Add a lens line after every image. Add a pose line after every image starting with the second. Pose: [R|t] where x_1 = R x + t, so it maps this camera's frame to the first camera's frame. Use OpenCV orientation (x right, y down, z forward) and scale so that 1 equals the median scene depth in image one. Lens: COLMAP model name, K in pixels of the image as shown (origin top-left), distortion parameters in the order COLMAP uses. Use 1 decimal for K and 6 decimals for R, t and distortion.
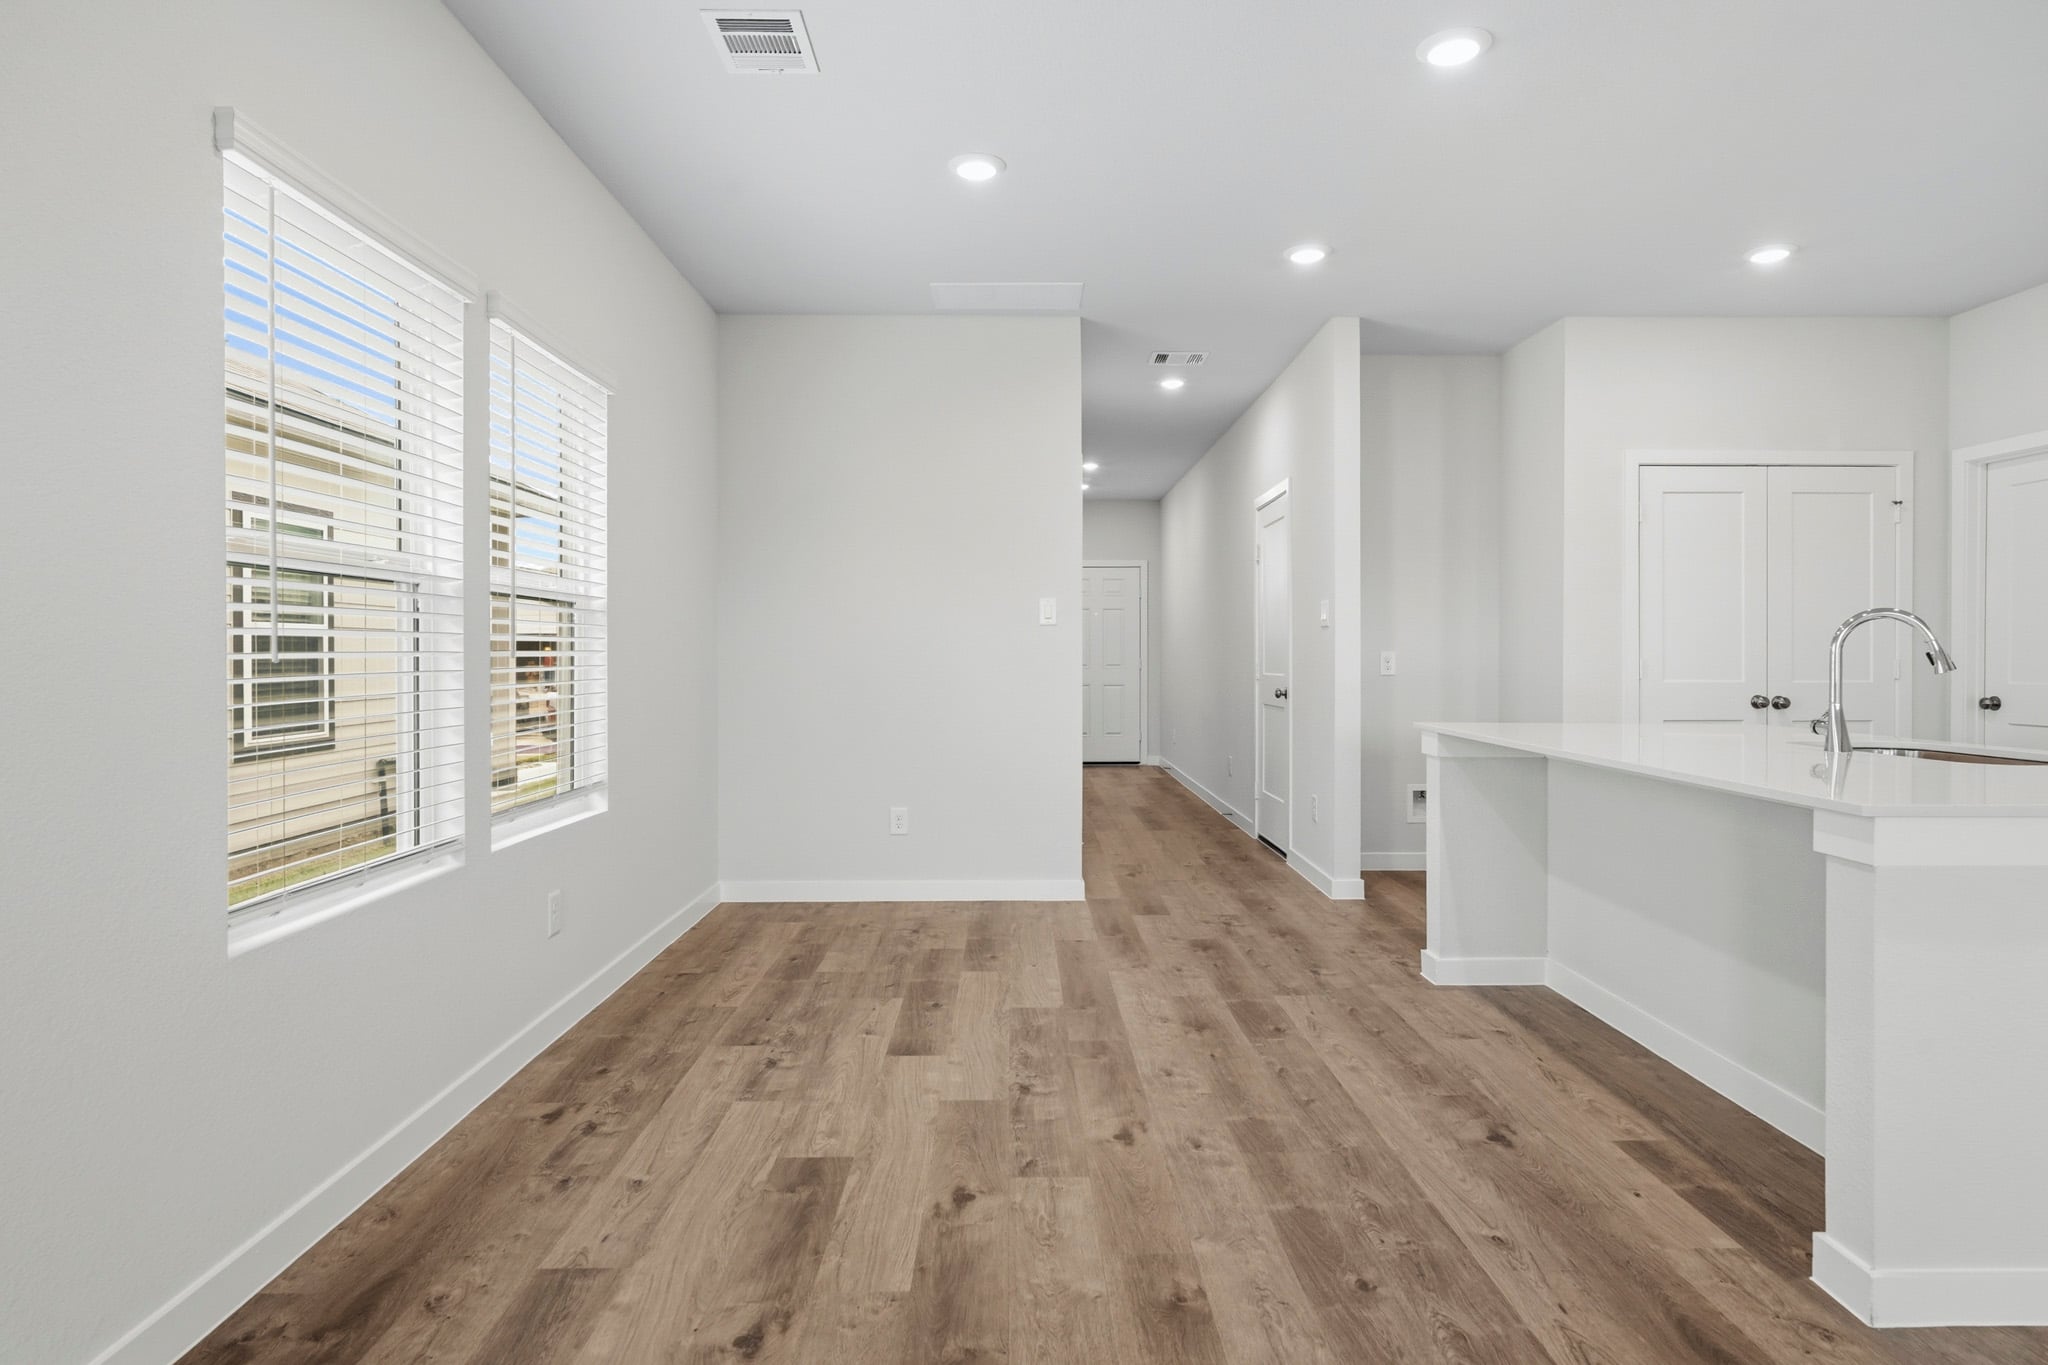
lens RADIAL K [[1150.8, 0, 1021.9], [0, 1150.8, 658.6], [0, 0, 1]] dist [-0.004569, 0.001312]
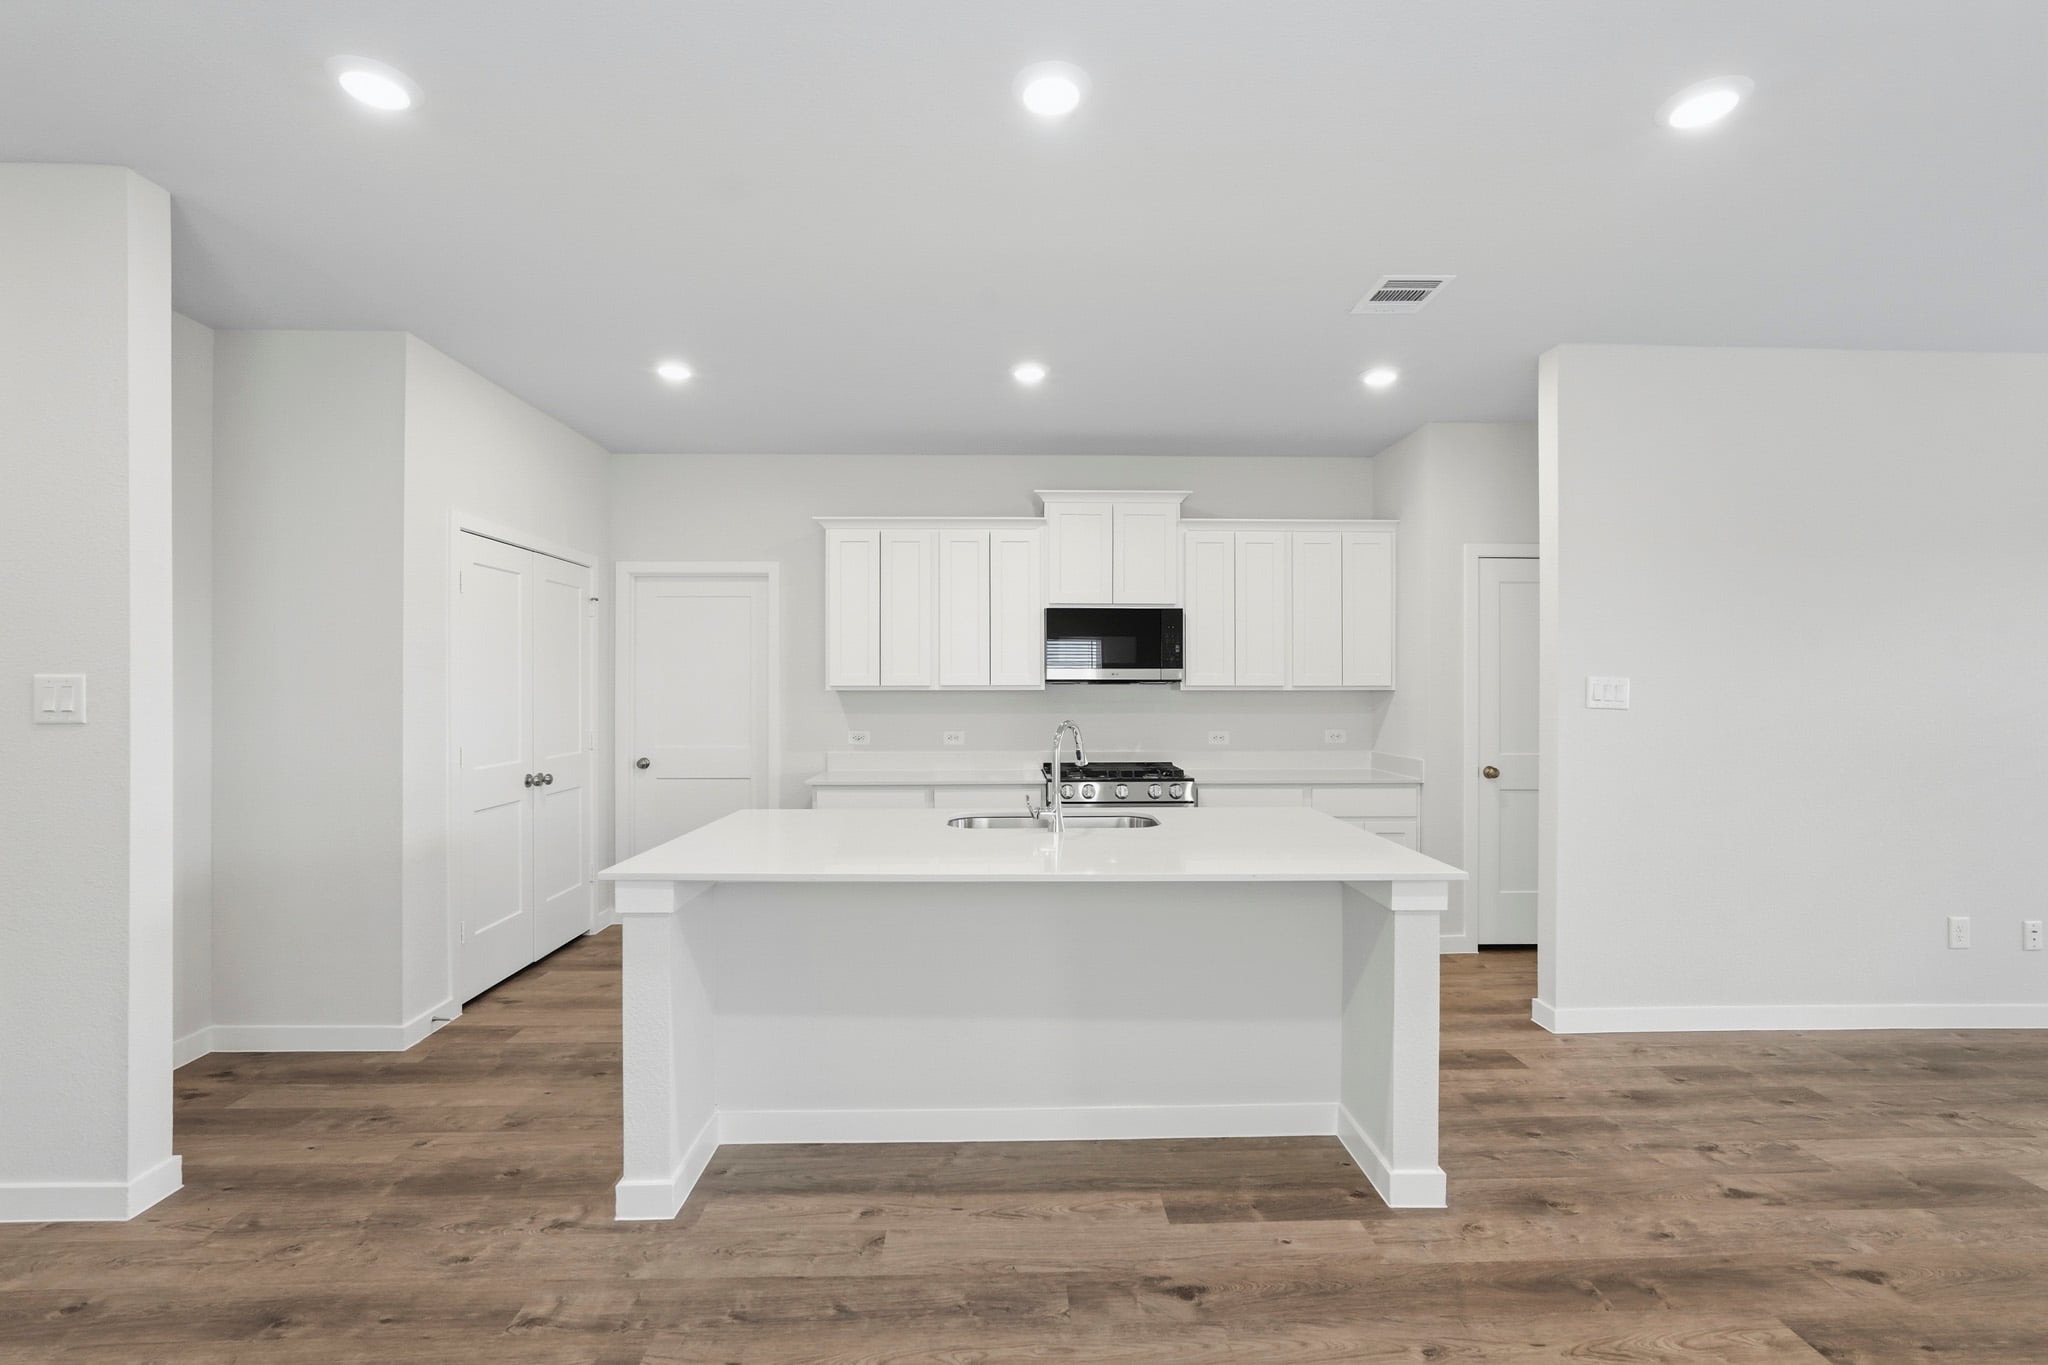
lens RADIAL K [[903.3, 0, 1025.2], [0, 903.3, 680.0], [0, 0, 1]] dist [-0.020363, 0.009796]
pose [[-0.021335, 0.007483, 0.999744, -0.270600], [0.002055, 0.999970, -0.007441, -0.071513], [-0.999770, 0.001896, -0.021349, 0.928404]]
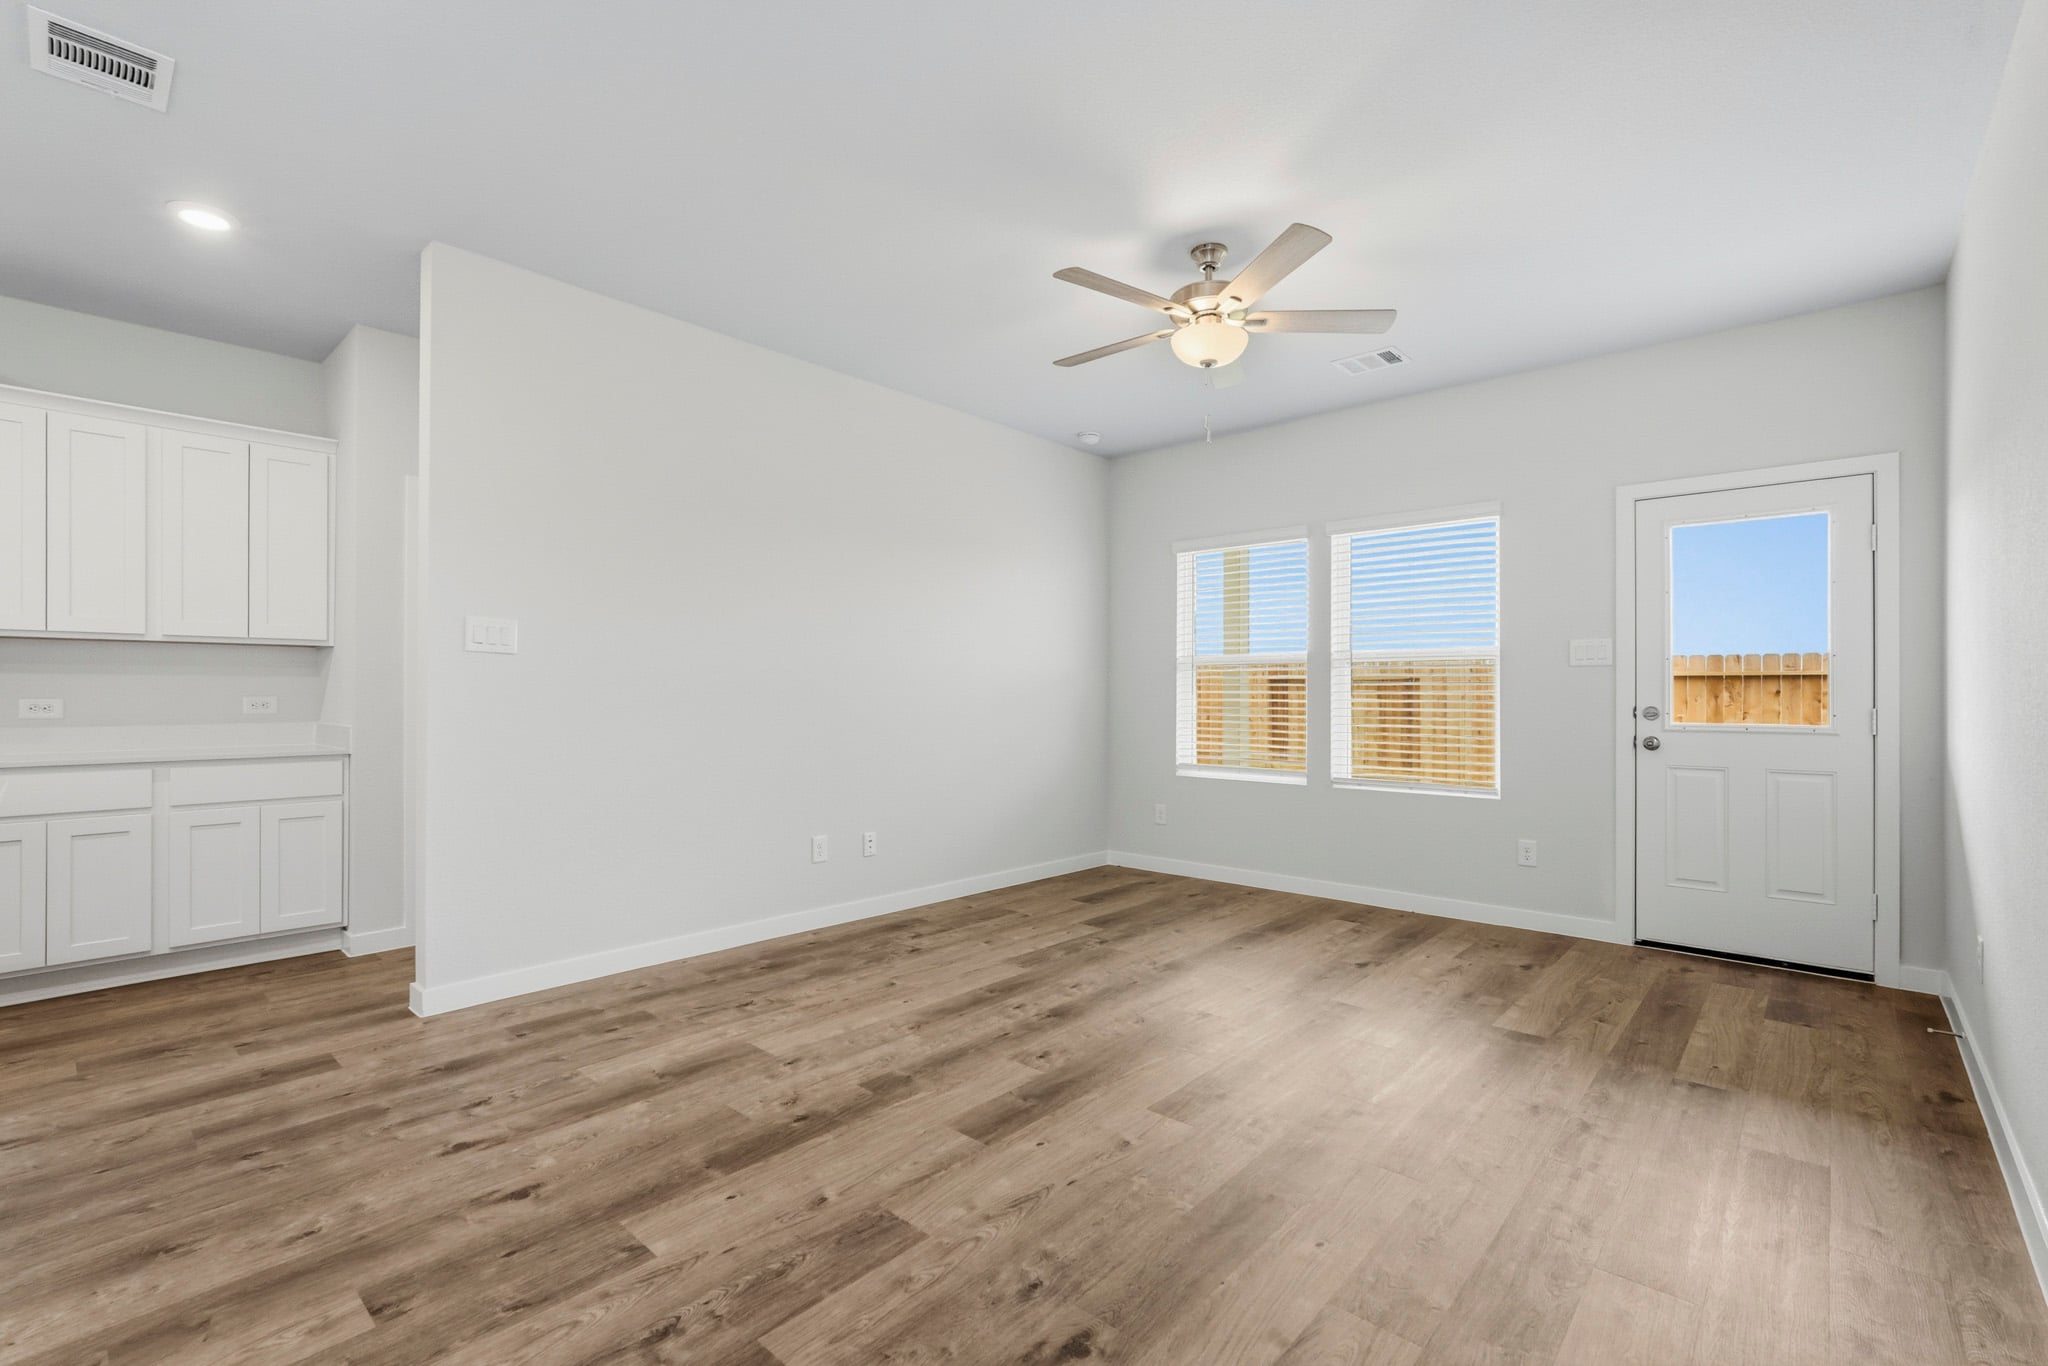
lens RADIAL K [[913.2, 0, 1022.1], [0, 913.2, 685.9], [0, 0, 1]] dist [-0.023224, 0.011870]
pose [[-0.735223, 0.004642, 0.677809, -0.324890], [0.001145, 0.999984, -0.005606, -0.000744], [-0.677824, -0.003345, -0.735216, 0.551582]]
